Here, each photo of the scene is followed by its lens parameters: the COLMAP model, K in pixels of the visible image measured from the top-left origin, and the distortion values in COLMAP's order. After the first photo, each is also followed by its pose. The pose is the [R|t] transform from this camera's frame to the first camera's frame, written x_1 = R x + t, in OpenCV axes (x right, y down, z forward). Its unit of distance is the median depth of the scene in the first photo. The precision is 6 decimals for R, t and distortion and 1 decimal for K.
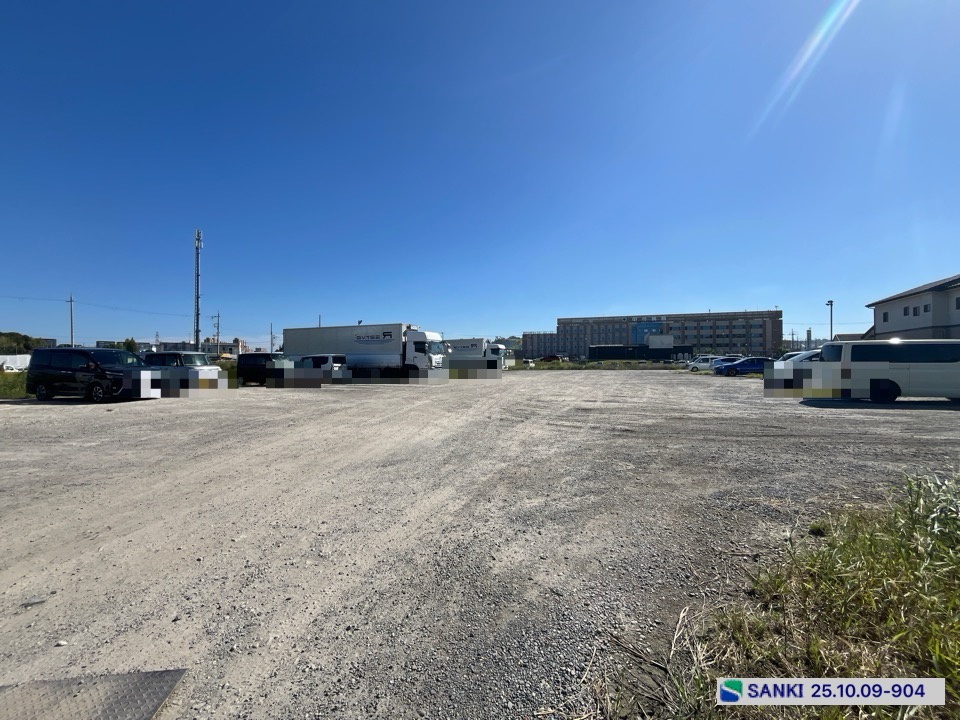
lens RADIAL K [[389.7, 0, 476.9], [0, 389.7, 360.8], [0, 0, 1]] dist [-0.002925, 0.000255]
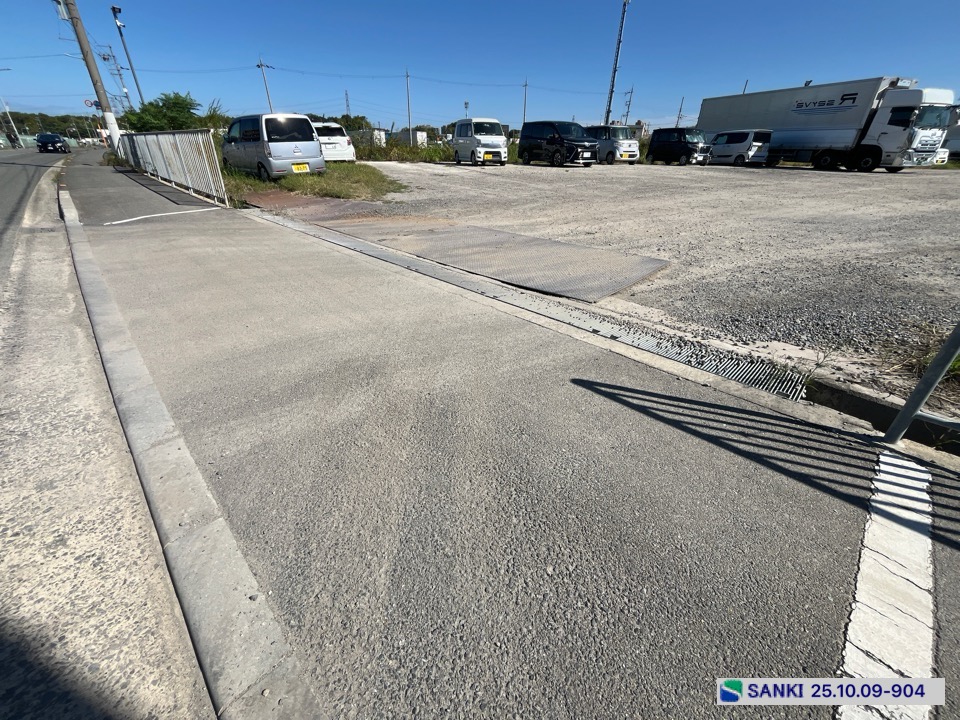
lens RADIAL K [[389.7, 0, 477.0], [0, 389.7, 359.7], [0, 0, 1]] dist [-0.002925, 0.000255]
pose [[0.626428, 0.387489, -0.676343, 0.013808], [-0.018327, 0.874768, 0.484195, 0.021624], [0.779264, -0.290918, 0.555080, -0.079895]]
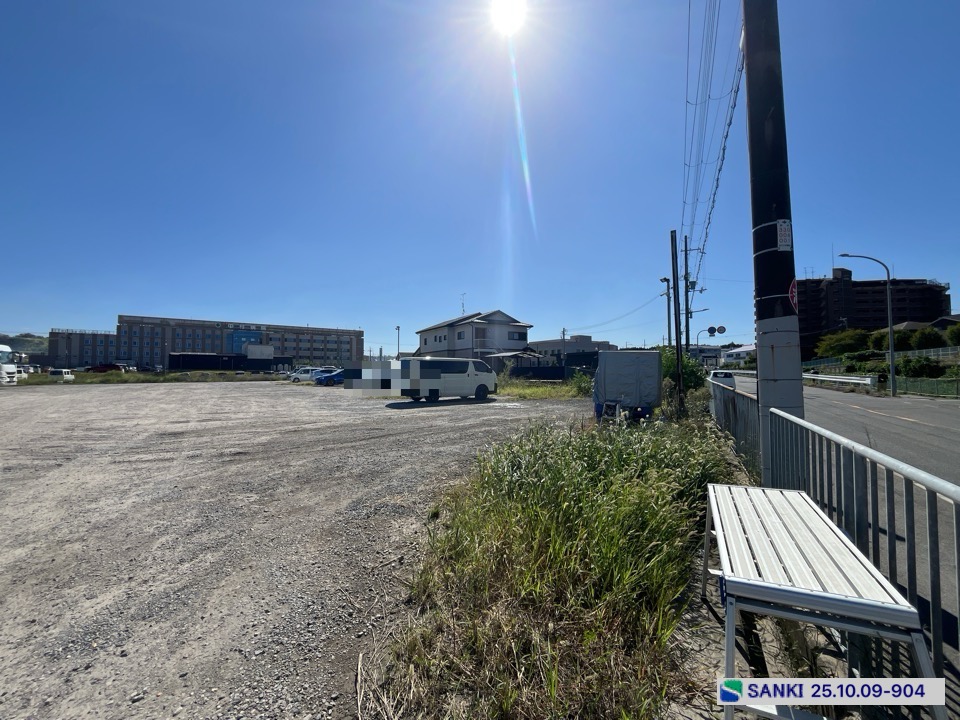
lens RADIAL K [[389.7, 0, 477.0], [0, 389.7, 360.4], [0, 0, 1]] dist [-0.002925, 0.000255]
pose [[0.579672, 0.027683, 0.814380, -0.003183], [-0.003609, 0.999500, -0.031407, 0.000387], [-0.814842, 0.015267, 0.579482, 0.025573]]
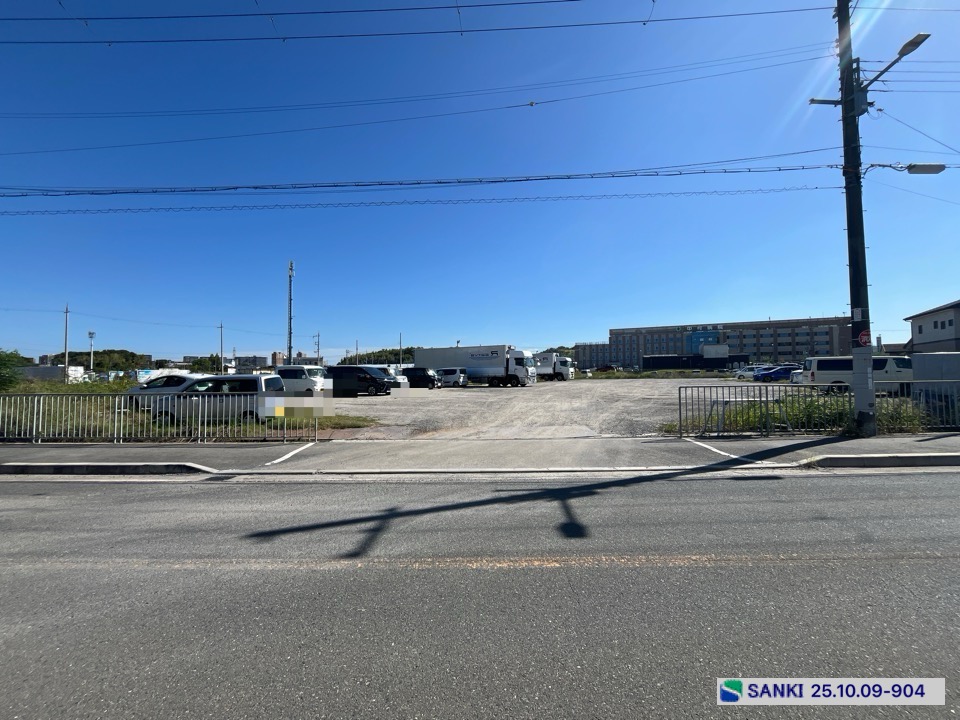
lens RADIAL K [[389.7, 0, 477.0], [0, 389.7, 362.4], [0, 0, 1]] dist [-0.002925, 0.000255]
pose [[0.992828, -0.010623, -0.119079, -0.126158], [0.007860, 0.999689, -0.023650, -0.001528], [0.119293, 0.022544, 0.992603, -0.383288]]
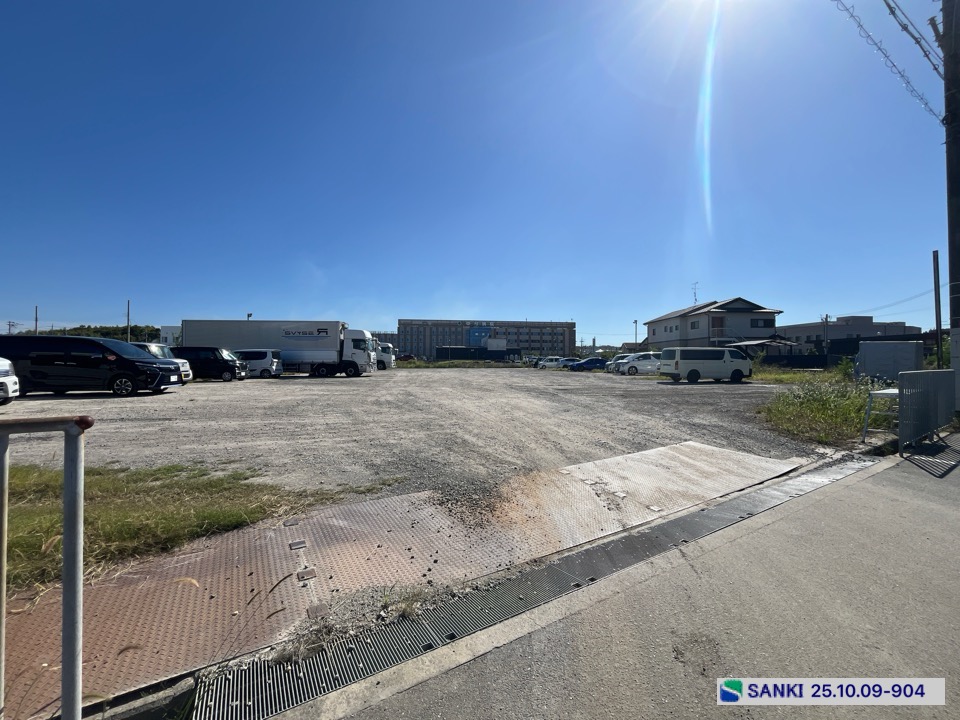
lens RADIAL K [[389.7, 0, 477.3], [0, 389.7, 360.8], [0, 0, 1]] dist [-0.002925, 0.000255]
pose [[0.904184, 0.007697, 0.427074, -0.297485], [-0.007555, 0.999969, -0.002027, 0.009200], [-0.427077, -0.001394, 0.904214, -0.096858]]
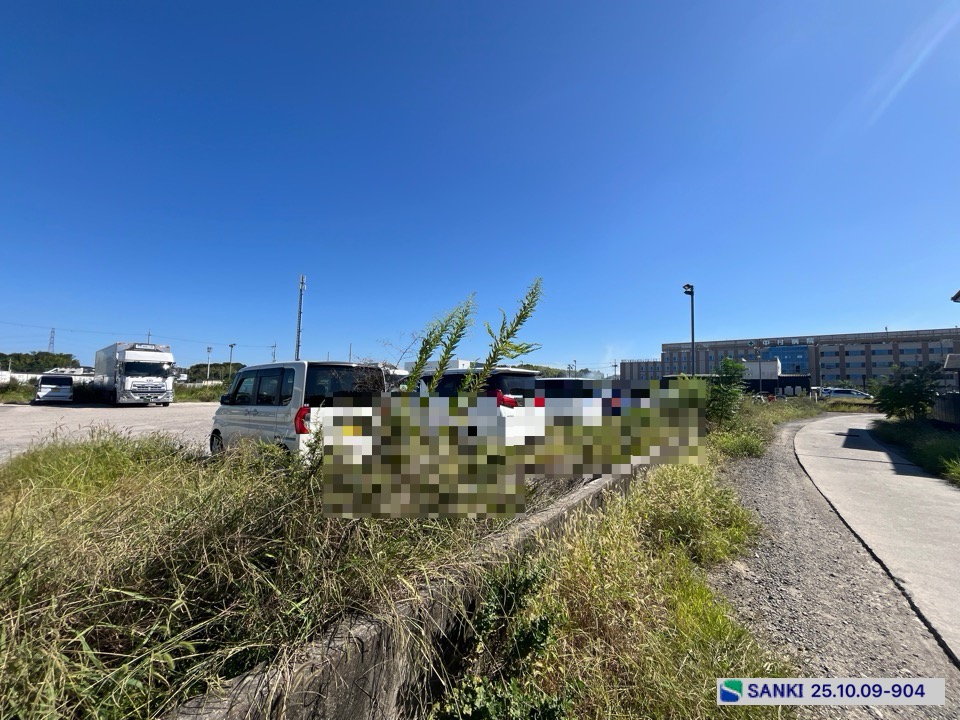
lens RADIAL K [[389.7, 0, 476.6], [0, 389.7, 357.3], [0, 0, 1]] dist [-0.002925, 0.000255]
pose [[0.936277, -0.007464, -0.351184, 0.893814], [-0.022480, 0.996451, -0.081112, -0.006070], [0.350543, 0.083838, 0.932786, 0.443316]]
